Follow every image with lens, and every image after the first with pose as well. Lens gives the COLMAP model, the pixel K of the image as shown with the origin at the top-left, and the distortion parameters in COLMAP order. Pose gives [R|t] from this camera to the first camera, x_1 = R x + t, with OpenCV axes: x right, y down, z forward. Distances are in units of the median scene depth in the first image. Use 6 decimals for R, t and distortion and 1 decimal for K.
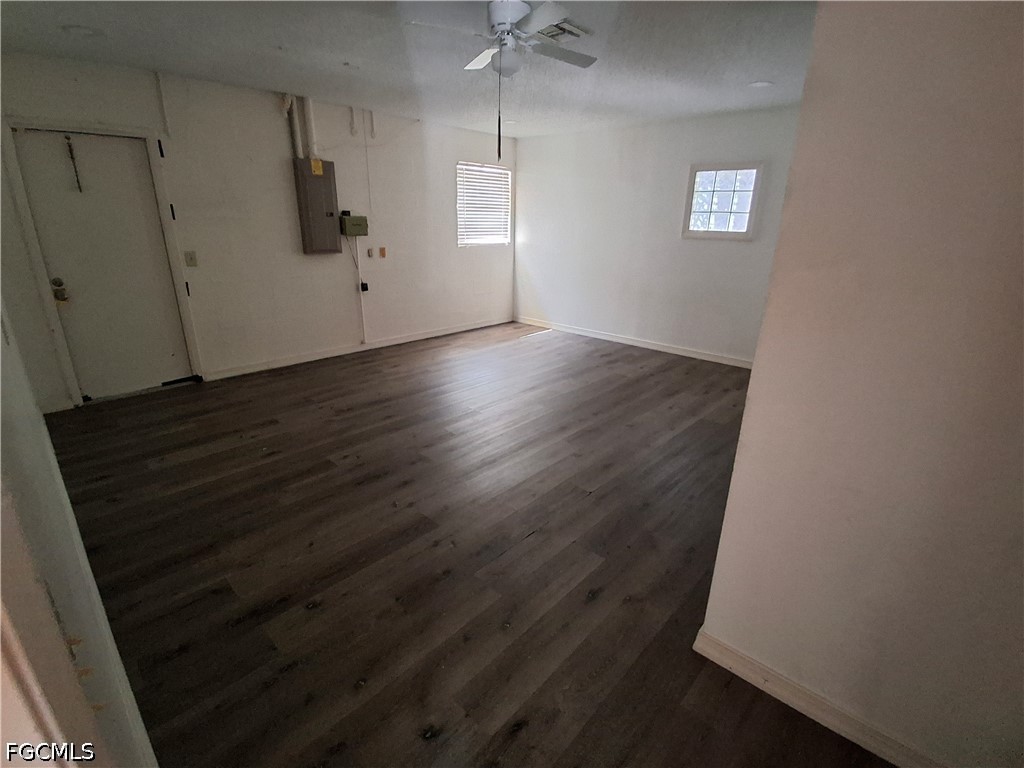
lens RADIAL K [[477.2, 0, 511.4], [0, 477.2, 384.4], [0, 0, 1]] dist [-0.008760, -0.003464]
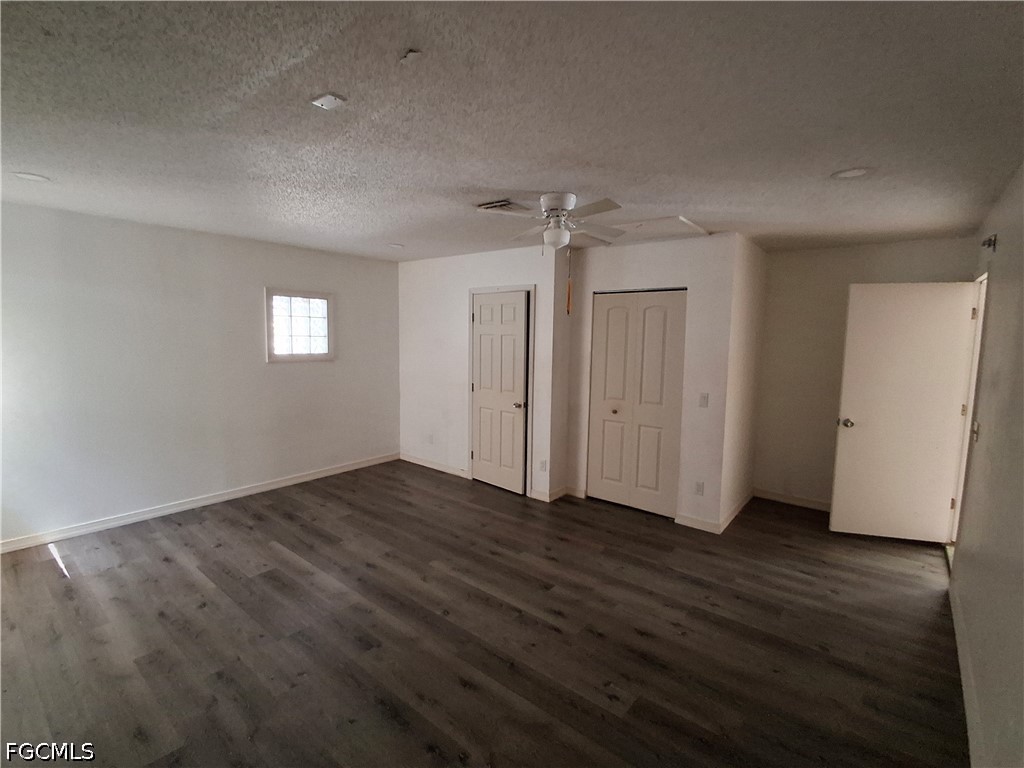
lens RADIAL K [[477.2, 0, 511.7], [0, 477.2, 382.8], [0, 0, 1]] dist [-0.008760, -0.003464]
pose [[-0.074741, -0.125073, 0.989328, -0.659649], [0.306073, 0.941339, 0.142129, -0.294843], [-0.949070, 0.313430, -0.032075, 0.683546]]
